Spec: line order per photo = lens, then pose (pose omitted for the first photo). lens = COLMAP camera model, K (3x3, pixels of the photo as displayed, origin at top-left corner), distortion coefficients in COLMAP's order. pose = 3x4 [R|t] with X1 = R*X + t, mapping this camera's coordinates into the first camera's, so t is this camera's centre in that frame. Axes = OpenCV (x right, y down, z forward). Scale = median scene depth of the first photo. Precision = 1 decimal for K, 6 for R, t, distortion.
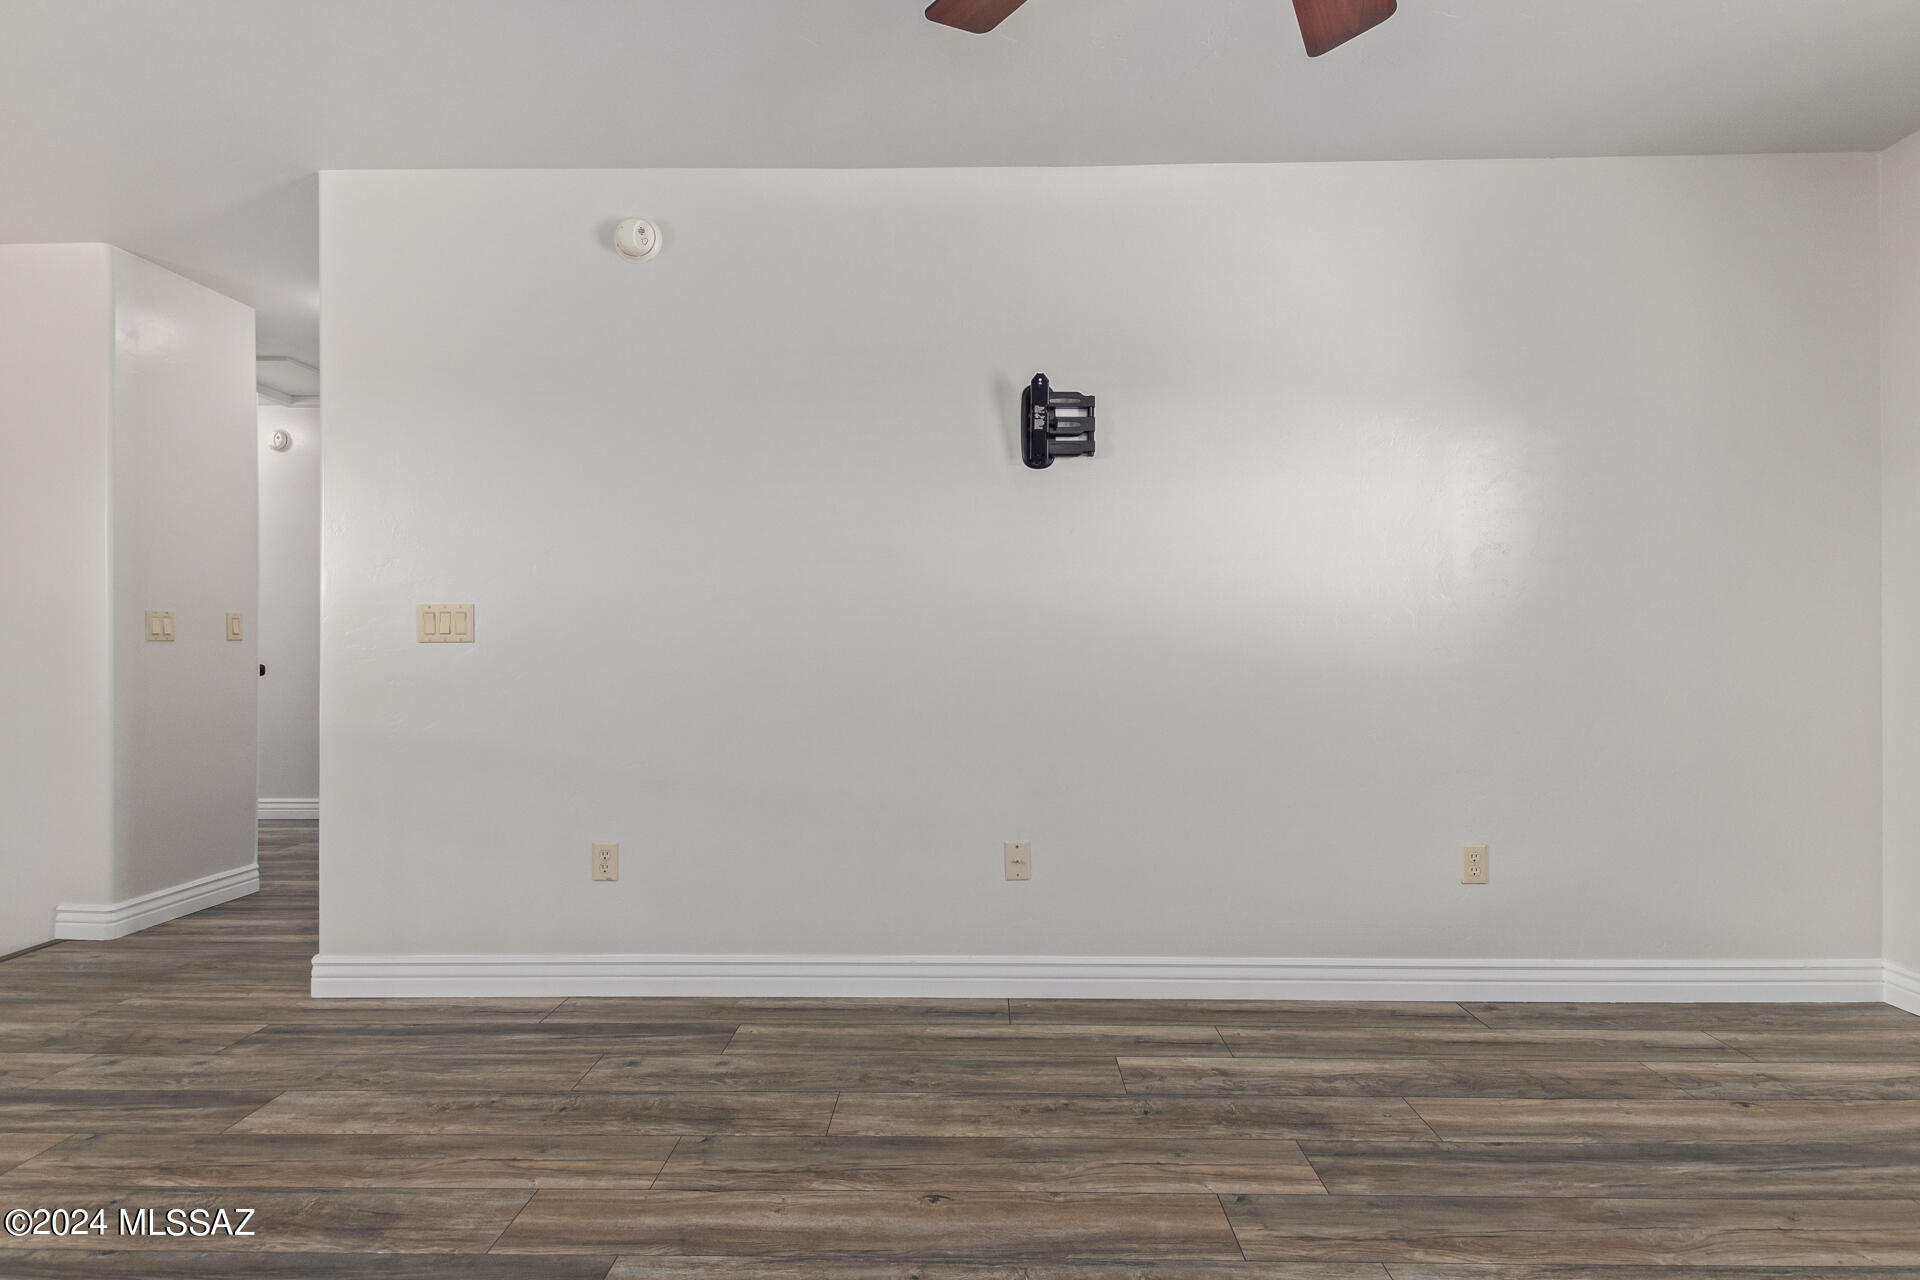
lens RADIAL K [[921.6, 0, 968.2], [0, 921.6, 643.9], [0, 0, 1]] dist [0.013316, -0.005544]
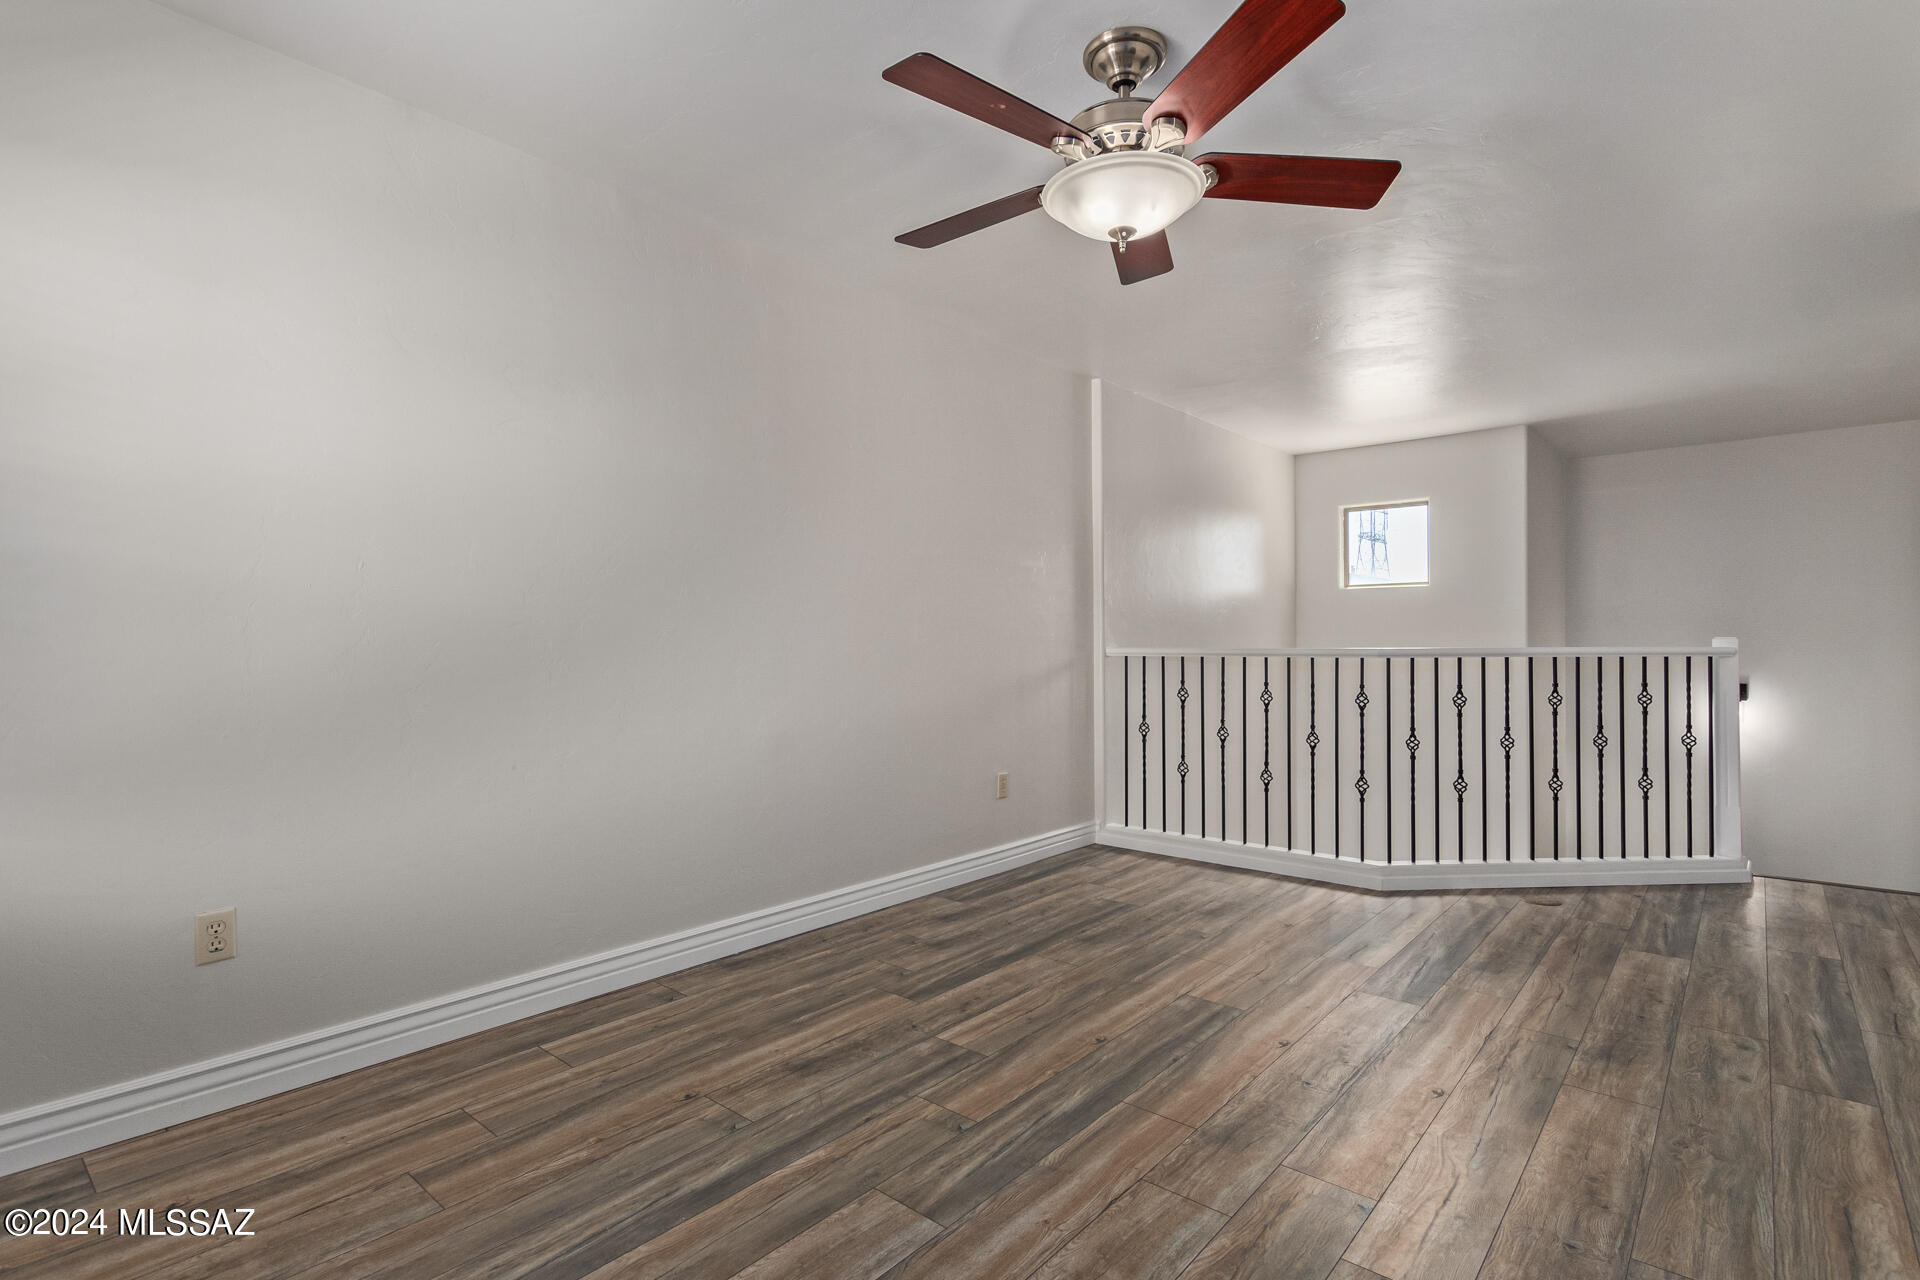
lens RADIAL K [[921.6, 0, 968.2], [0, 921.6, 643.9], [0, 0, 1]] dist [0.013316, -0.005544]
pose [[-0.636693, 0.001267, -0.771117, 1.080537], [-0.002182, 0.999992, 0.003445, -0.005017], [0.771115, 0.003877, -0.636685, 1.064630]]
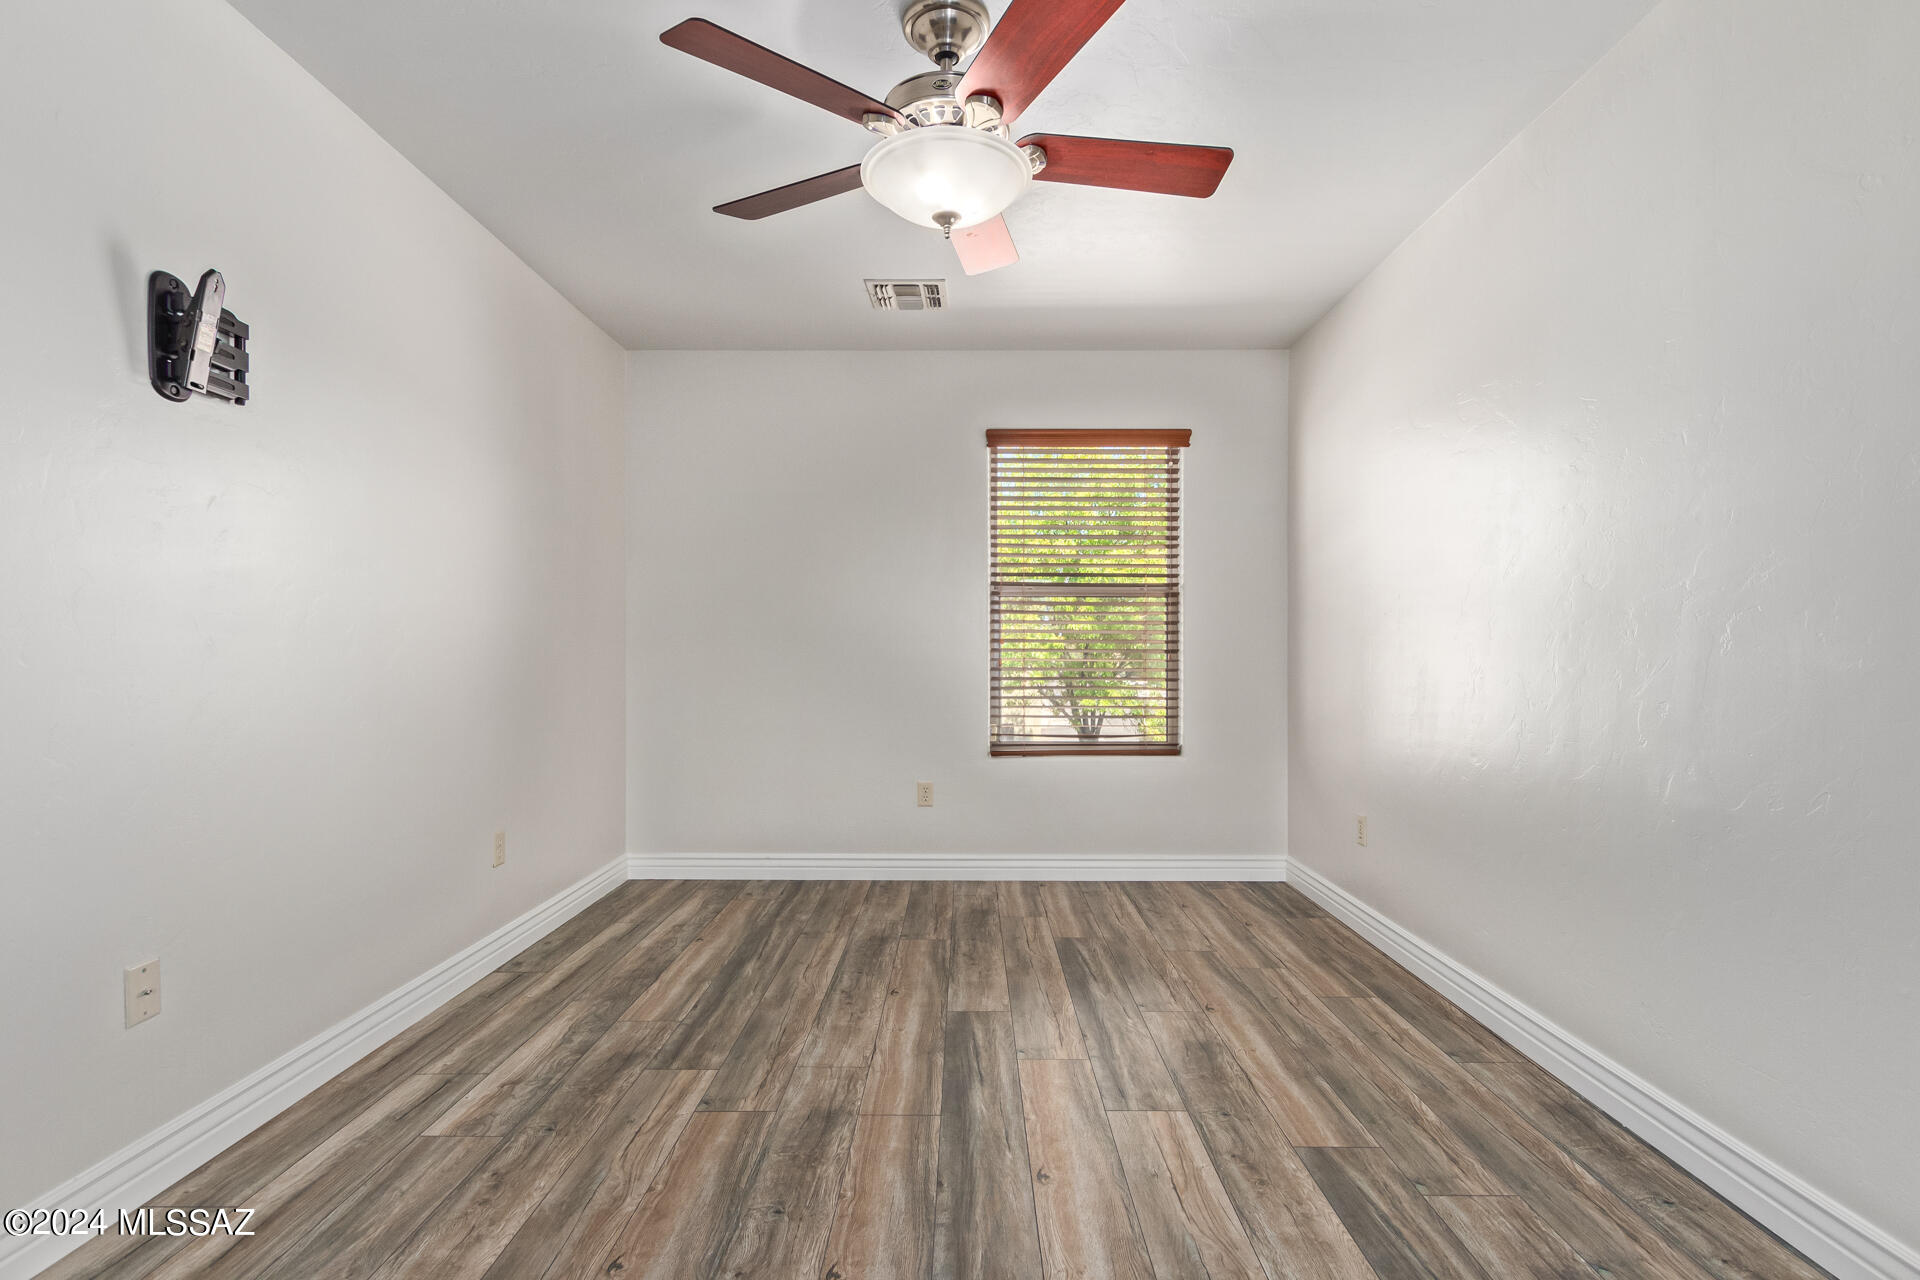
lens RADIAL K [[921.6, 0, 968.2], [0, 921.6, 643.9], [0, 0, 1]] dist [0.013316, -0.005544]
pose [[-0.013176, 0.011510, 0.999847, -0.784363], [0.003965, 0.999926, -0.011459, -0.001023], [-0.999905, 0.003813, -0.013221, 0.541758]]
